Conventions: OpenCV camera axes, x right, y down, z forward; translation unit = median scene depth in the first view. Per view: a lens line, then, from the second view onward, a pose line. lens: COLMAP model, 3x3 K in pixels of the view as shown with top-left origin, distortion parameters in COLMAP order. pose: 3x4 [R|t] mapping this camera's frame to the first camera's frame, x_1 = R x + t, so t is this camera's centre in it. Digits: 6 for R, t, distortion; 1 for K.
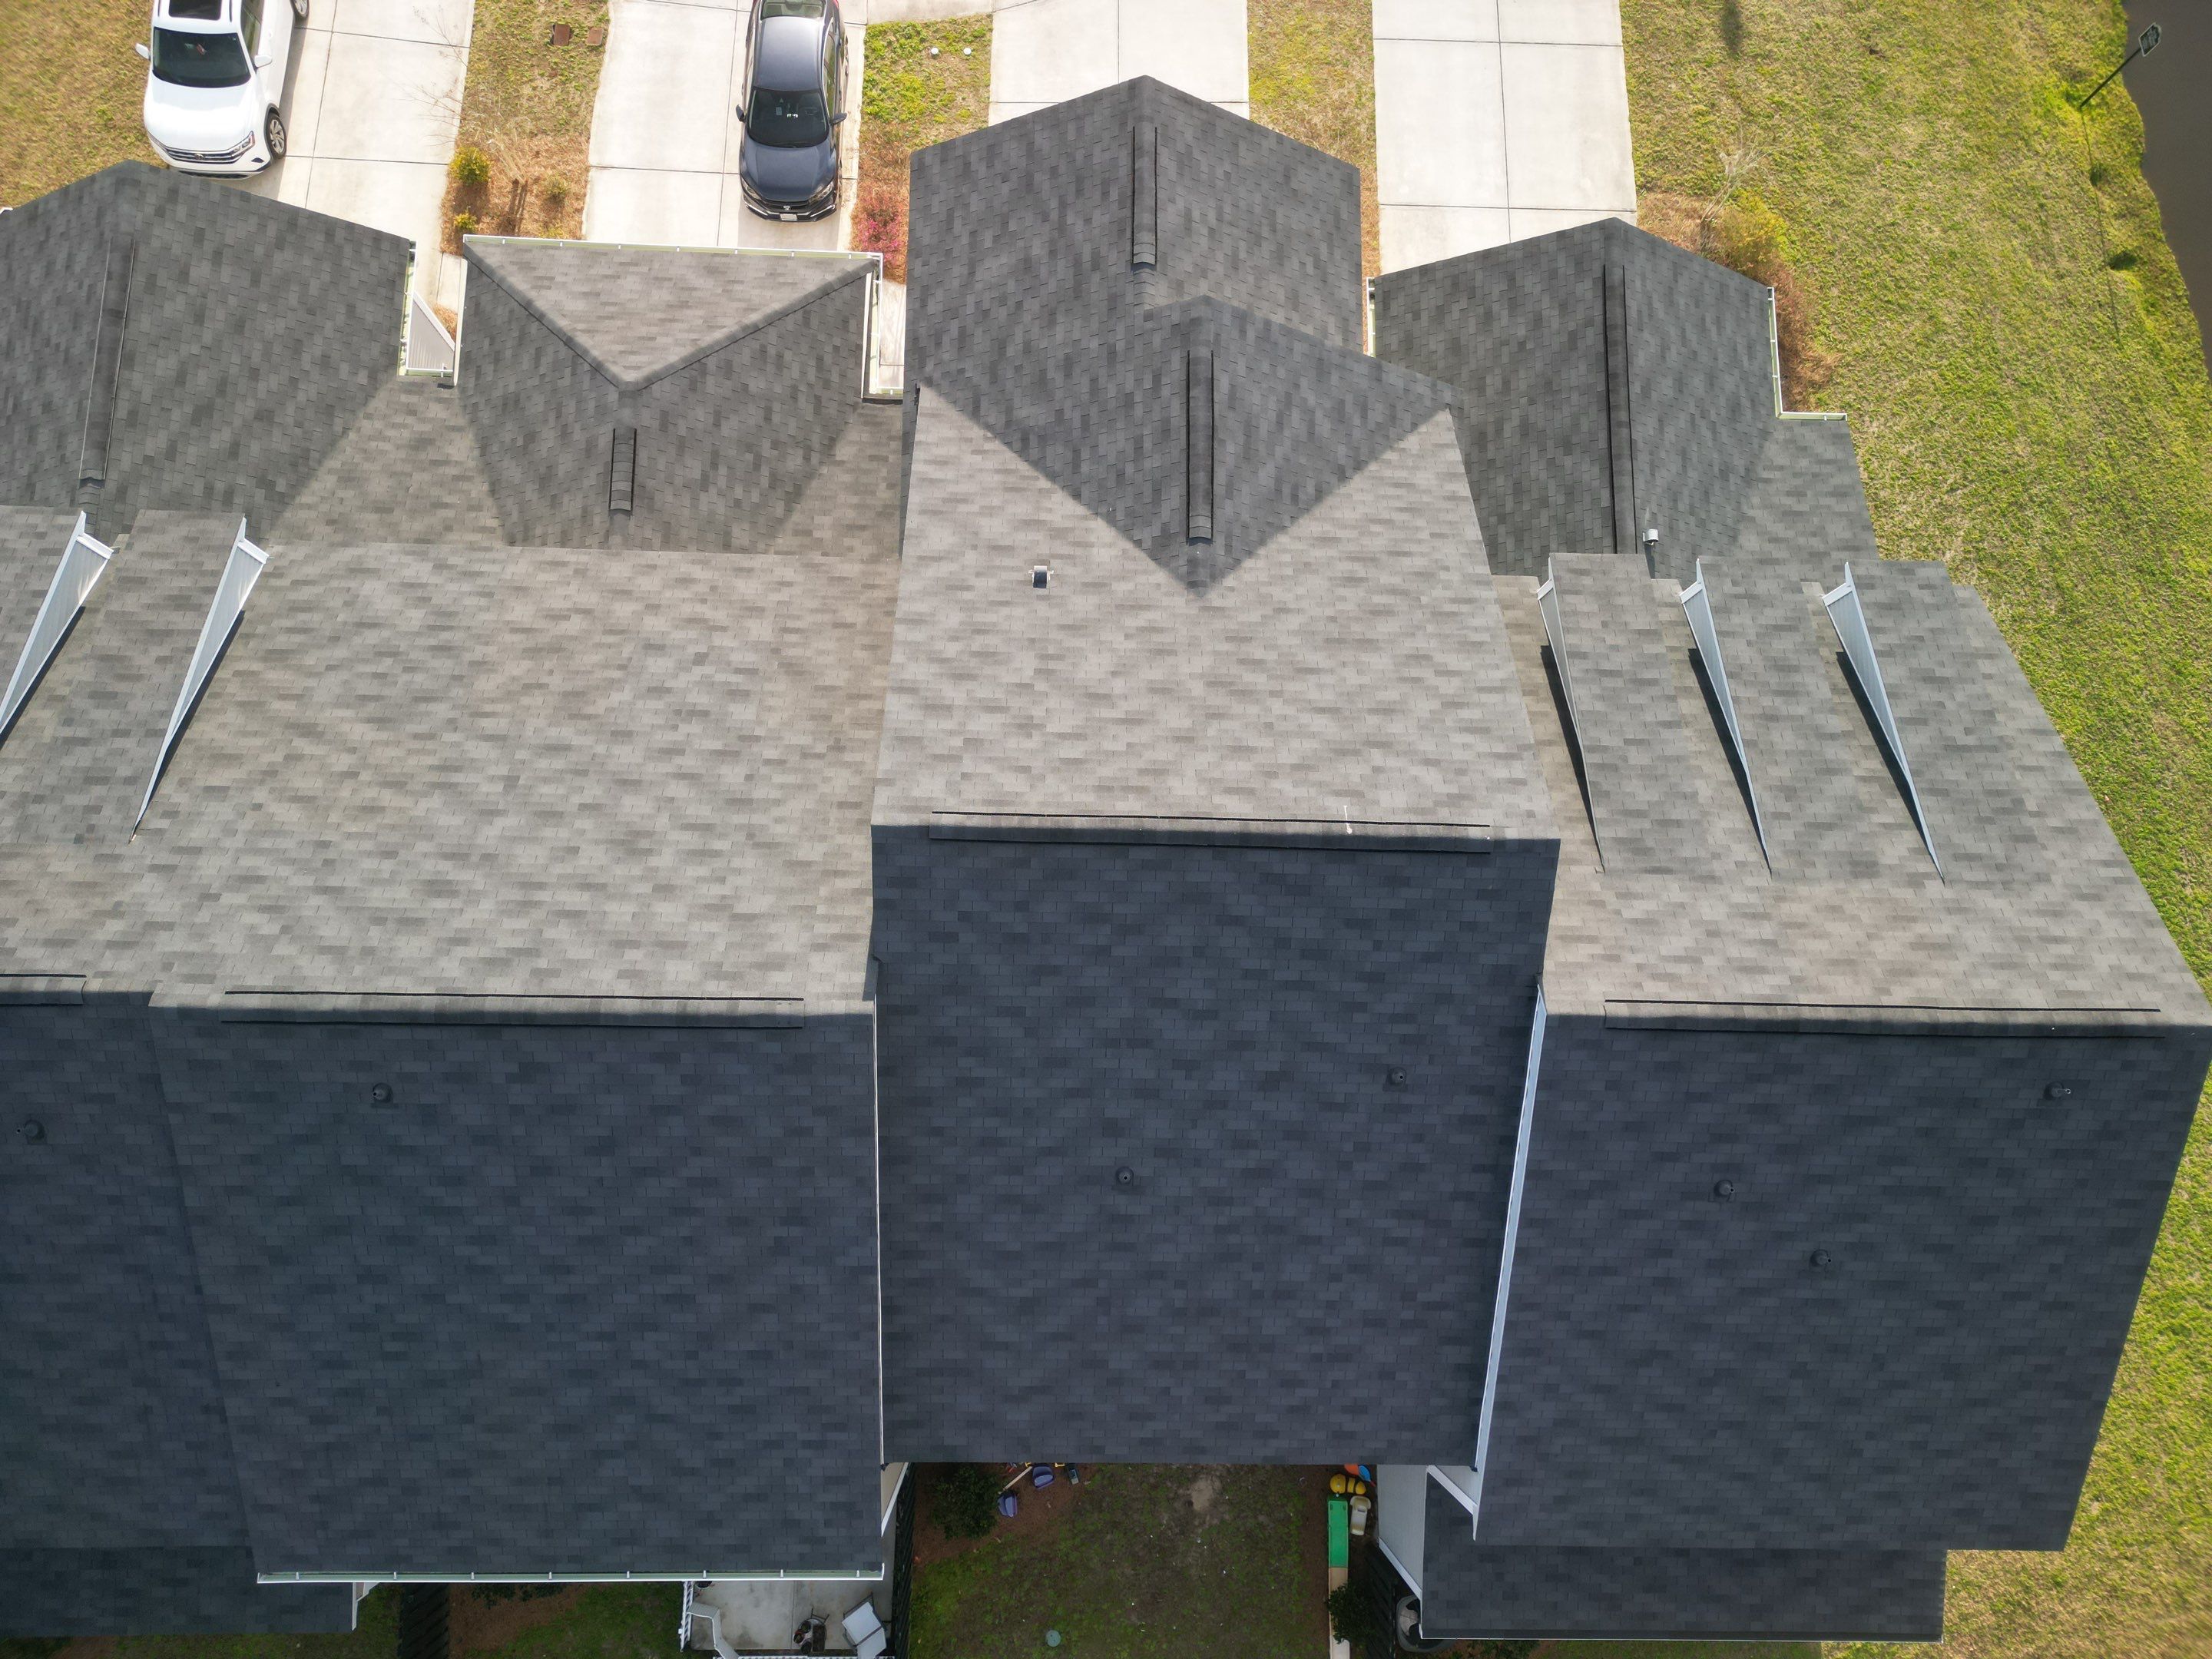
lens RADIAL K [[1539.5, 0, 1089.2], [0, 1539.5, 838.1], [0, 0, 1]] dist [0.064785, -0.057944]
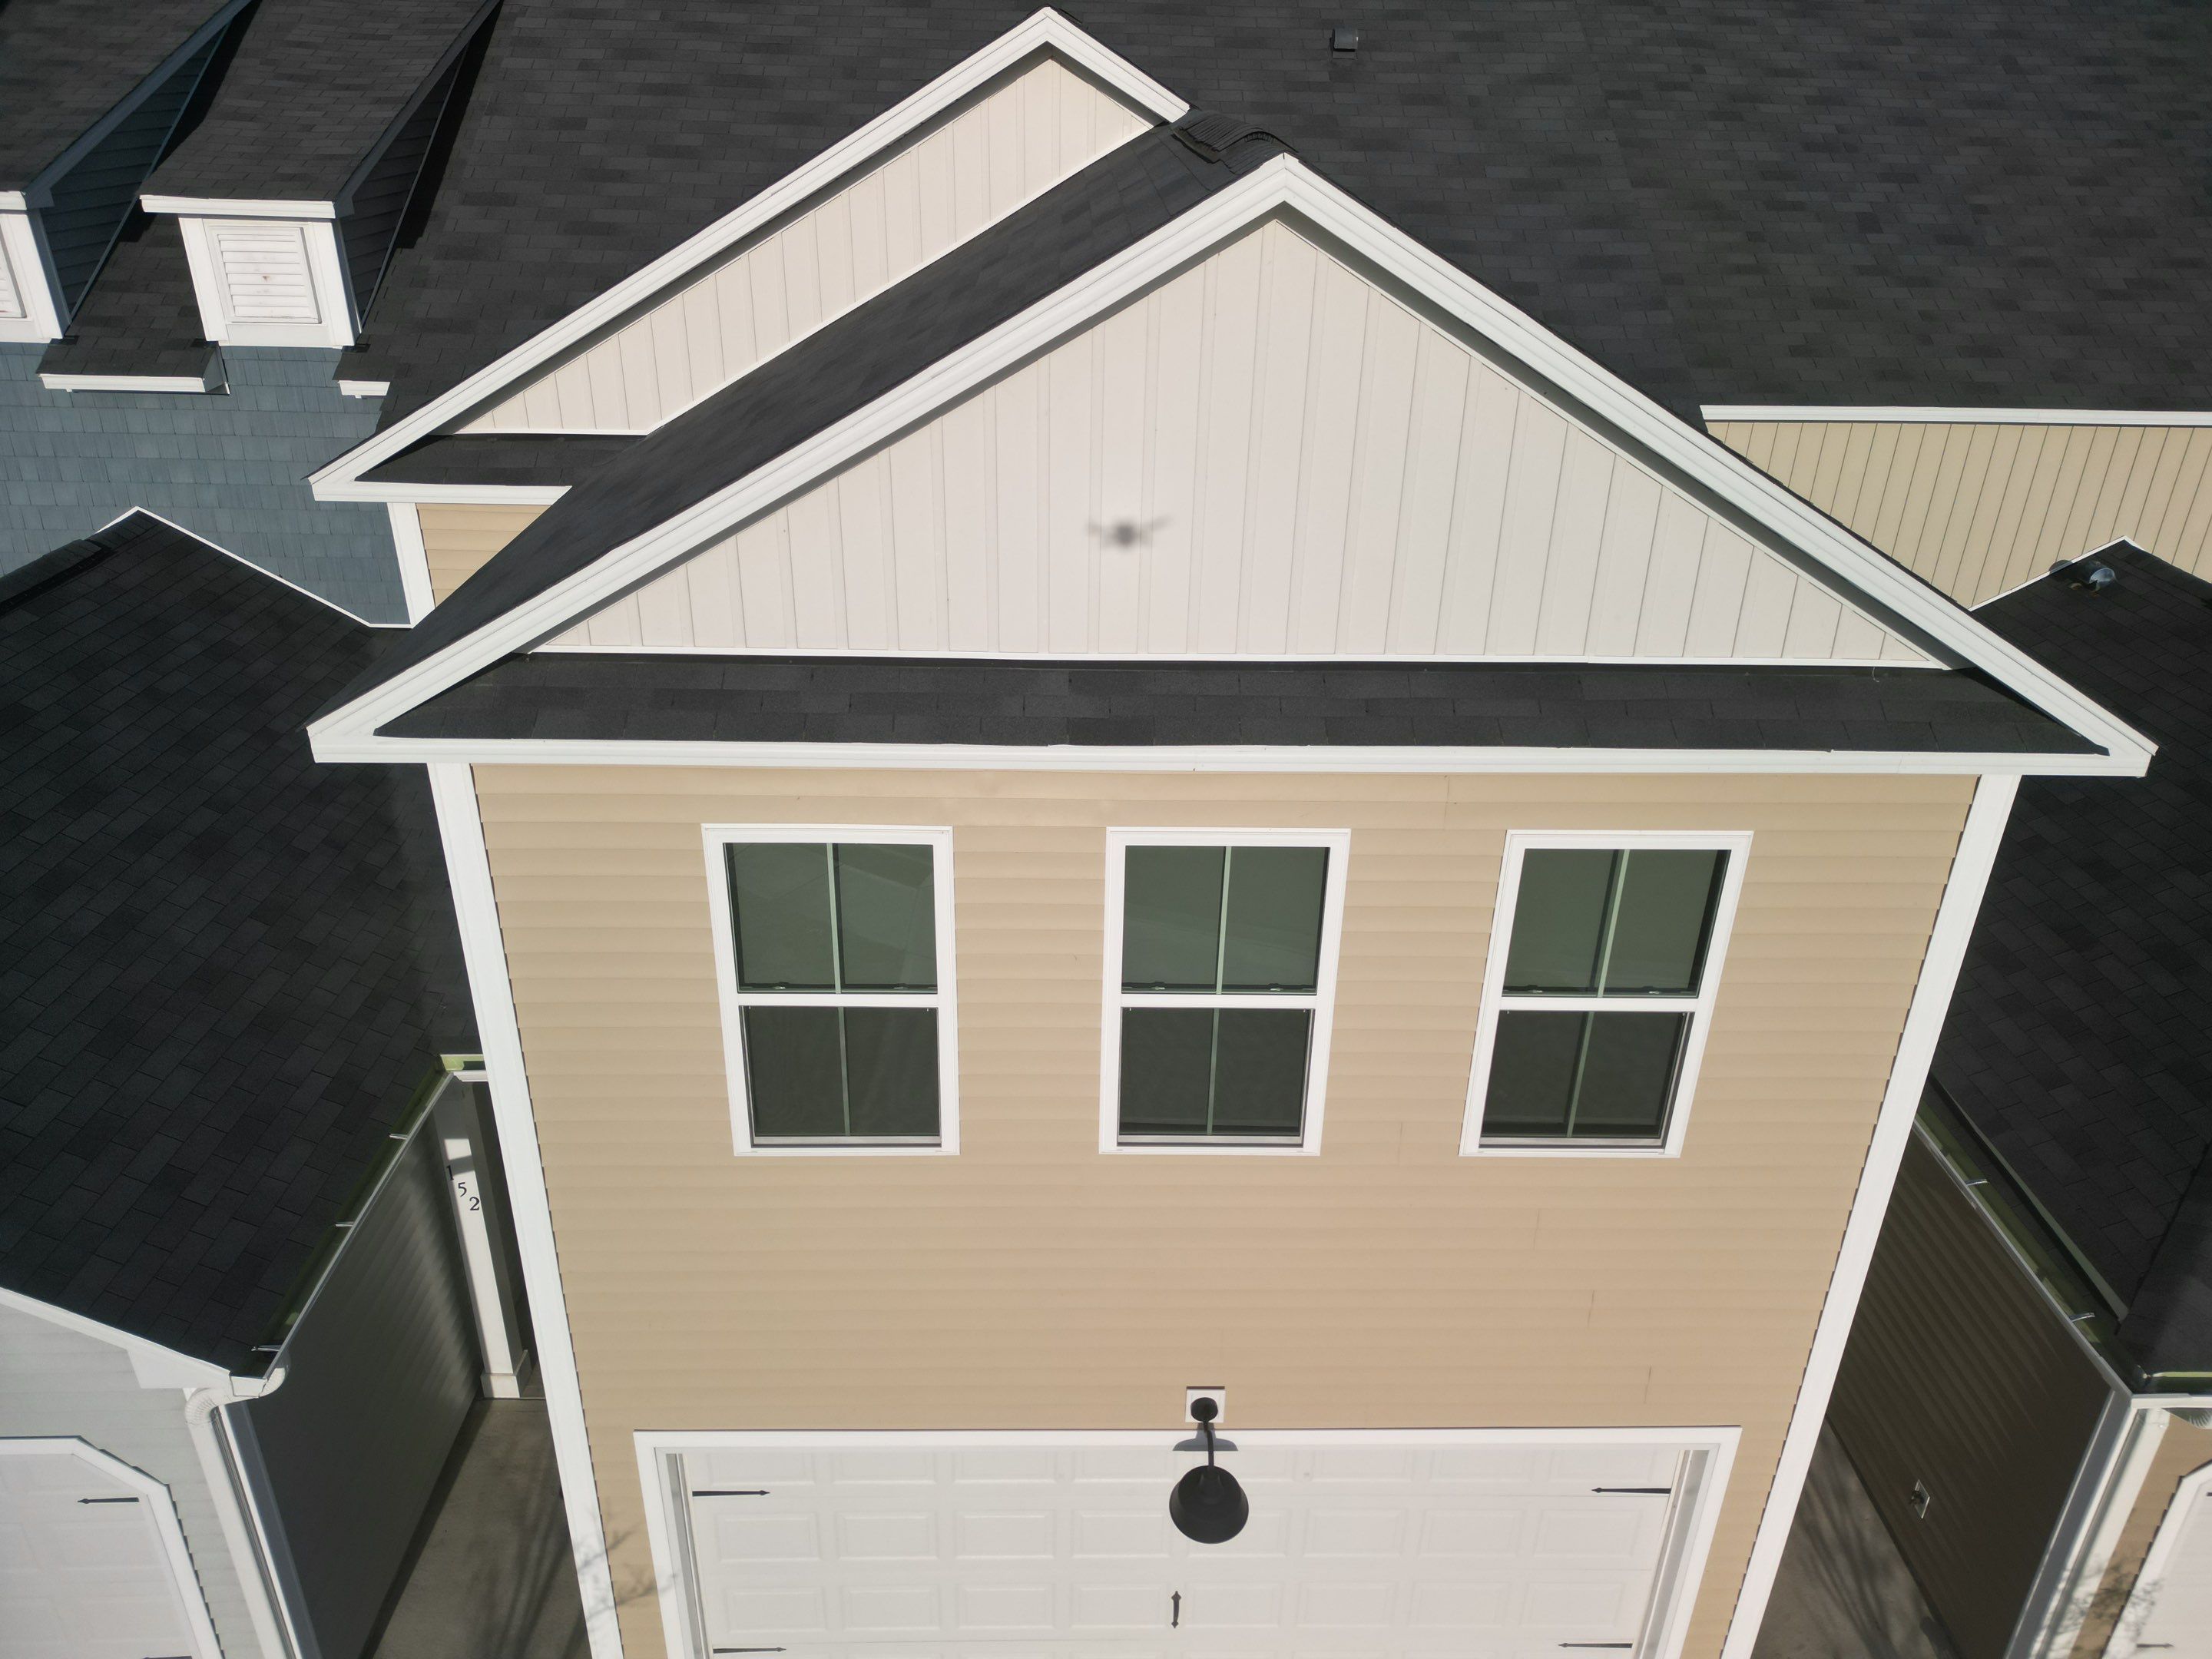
lens RADIAL K [[1539.5, 0, 1105.9], [0, 1539.5, 826.2], [0, 0, 1]] dist [0.064785, -0.057944]
pose [[-0.997519, -0.033498, -0.061923, 0.078266], [-0.049799, -0.286019, 0.956929, -0.776562], [-0.049766, 0.957638, 0.283641, 1.099685]]
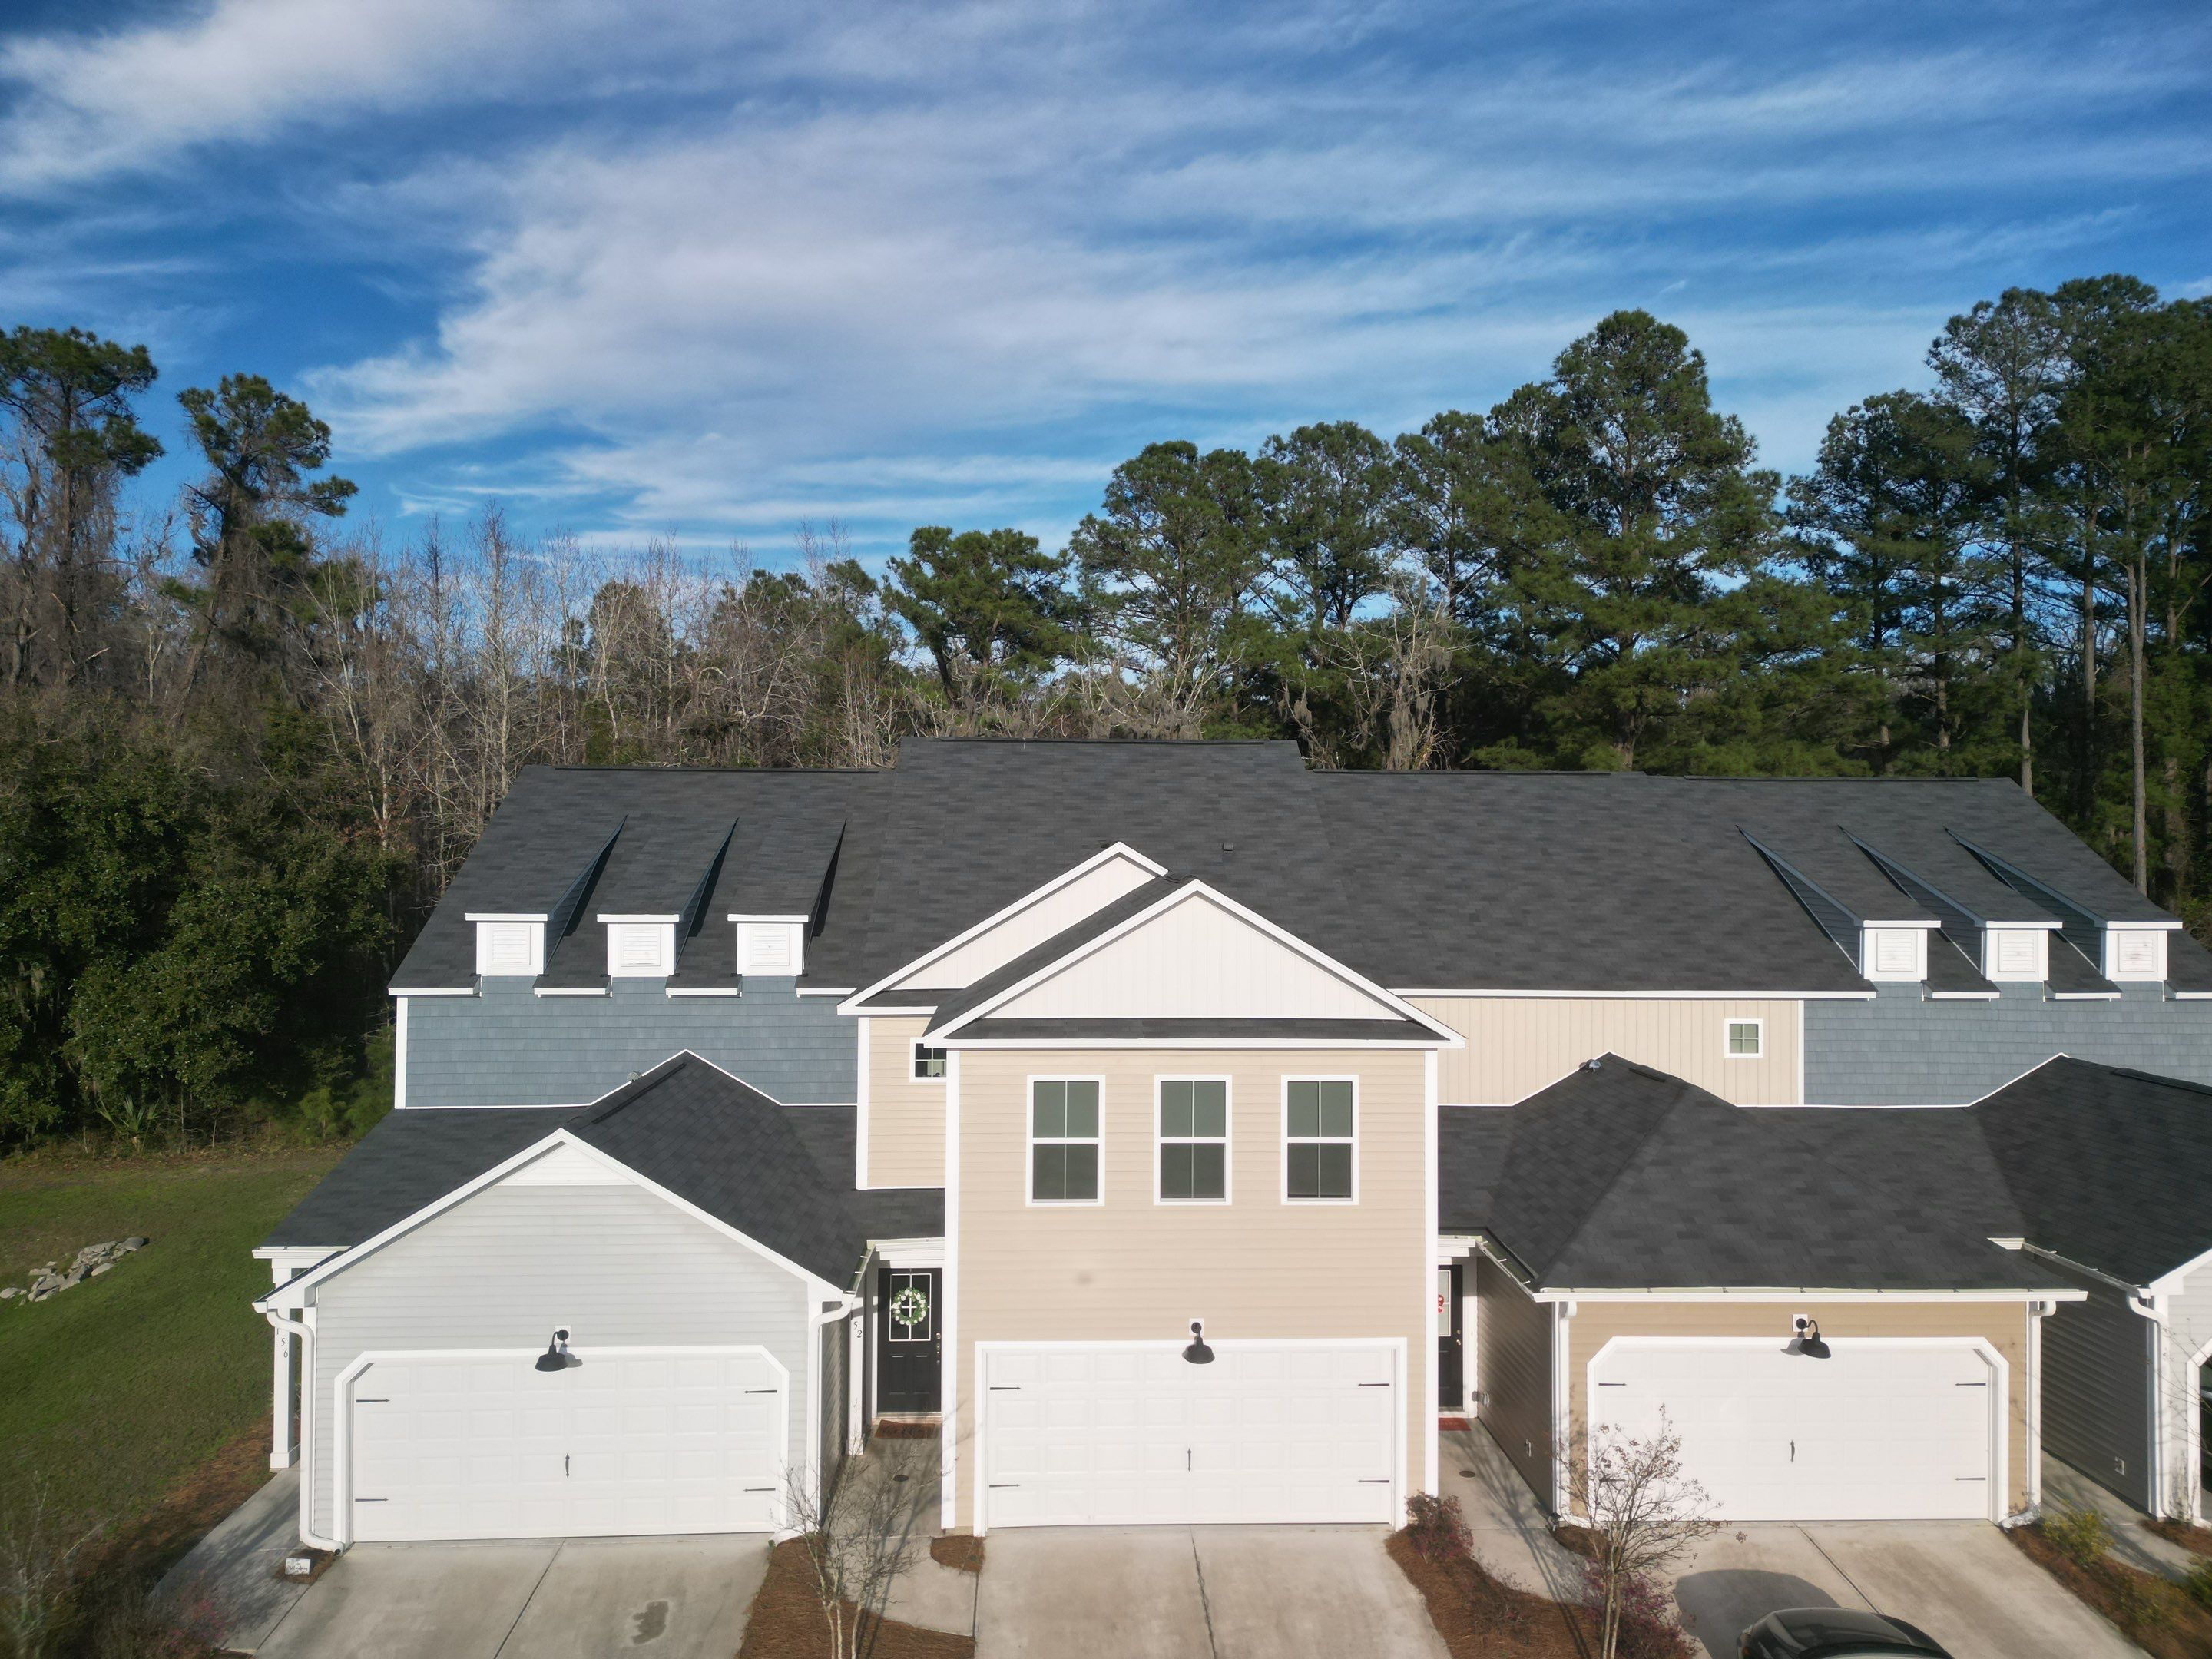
lens RADIAL K [[1539.5, 0, 1108.5], [0, 1539.5, 815.1], [0, 0, 1]] dist [0.064785, -0.057944]
pose [[-0.996863, -0.044220, -0.065638, 0.157949], [-0.072702, 0.183892, 0.980254, -1.454570], [-0.031277, 0.981951, -0.186530, 1.206737]]
